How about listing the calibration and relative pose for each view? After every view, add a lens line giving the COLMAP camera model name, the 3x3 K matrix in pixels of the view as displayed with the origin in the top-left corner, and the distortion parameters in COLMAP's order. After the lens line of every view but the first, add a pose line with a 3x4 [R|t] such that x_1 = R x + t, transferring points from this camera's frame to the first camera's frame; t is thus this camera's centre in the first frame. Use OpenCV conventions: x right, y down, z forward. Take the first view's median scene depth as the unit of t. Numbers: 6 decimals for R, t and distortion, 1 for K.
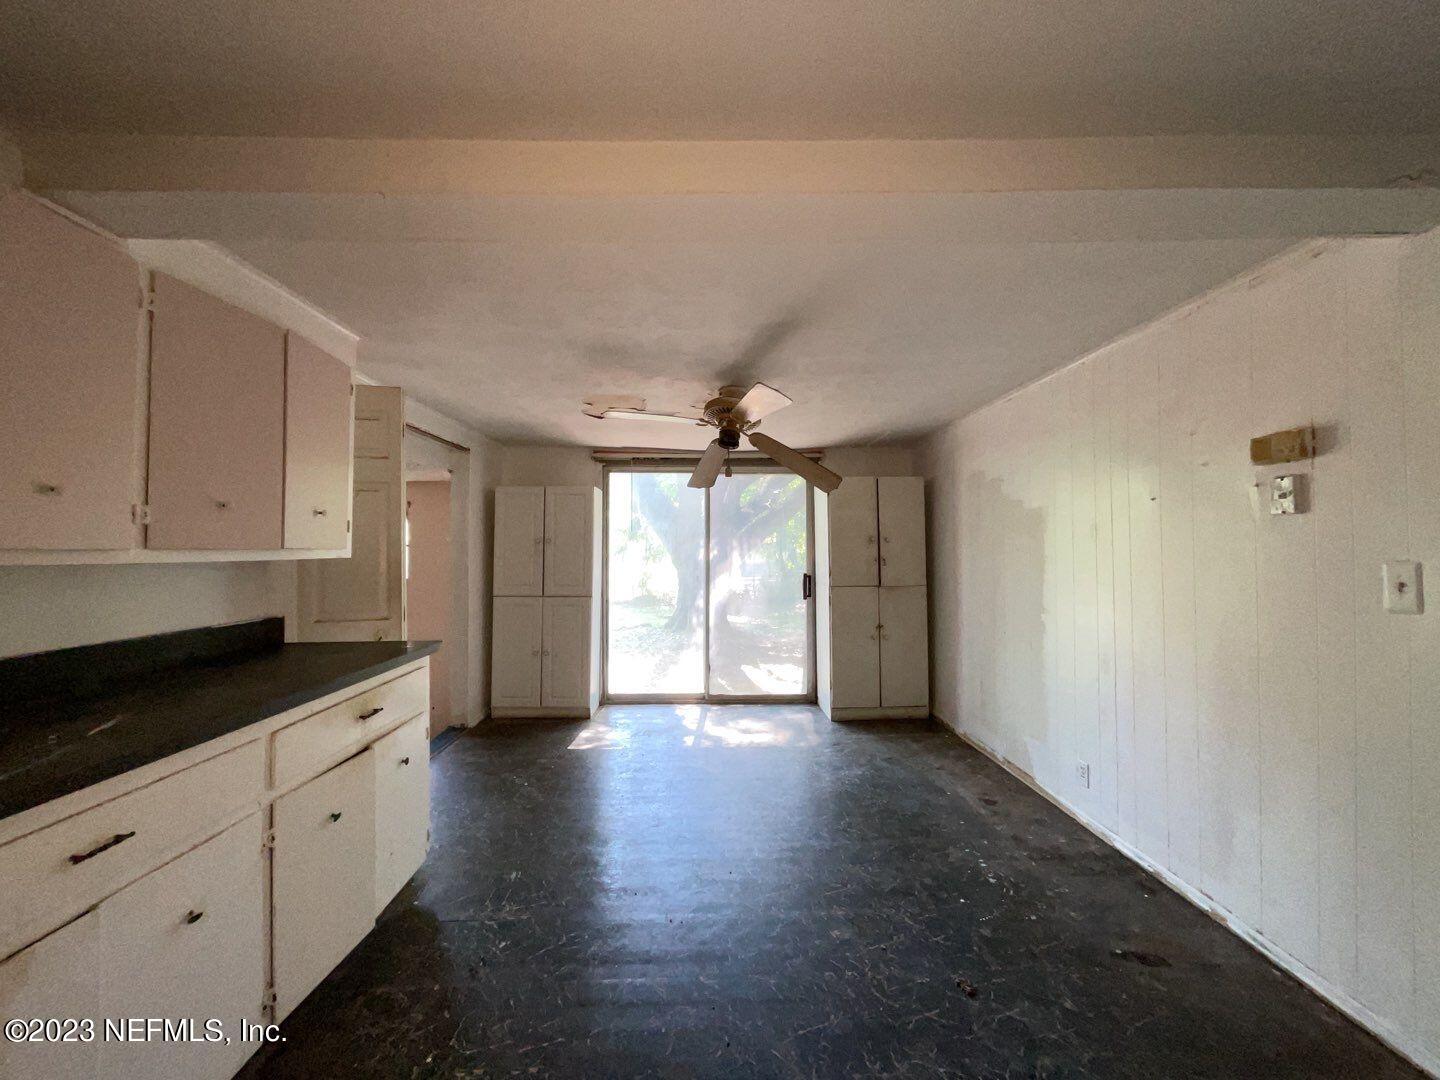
lens RADIAL K [[580.9, 0, 710.6], [0, 580.9, 551.0], [0, 0, 1]] dist [-0.001671, 0.000929]
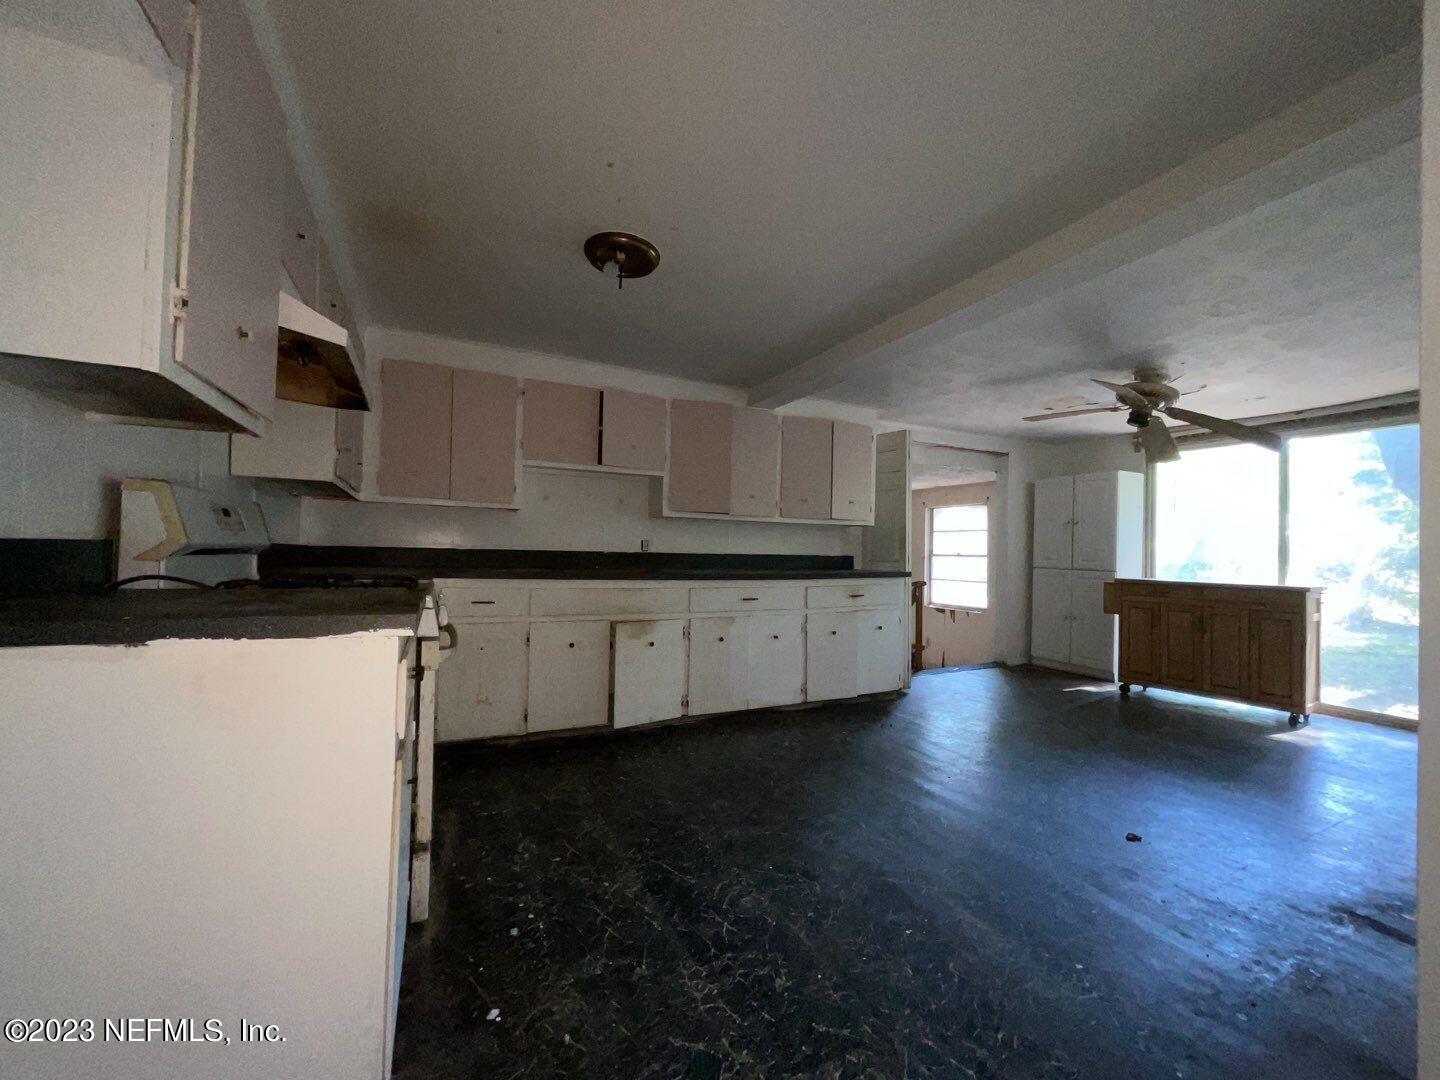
lens RADIAL K [[580.9, 0, 712.1], [0, 580.9, 543.6], [0, 0, 1]] dist [-0.001671, 0.000929]
pose [[0.422606, 0.009541, -0.906263, 0.456086], [-0.022202, 0.999753, 0.000172, 0.042416], [0.906041, 0.020049, 0.422714, -0.151178]]
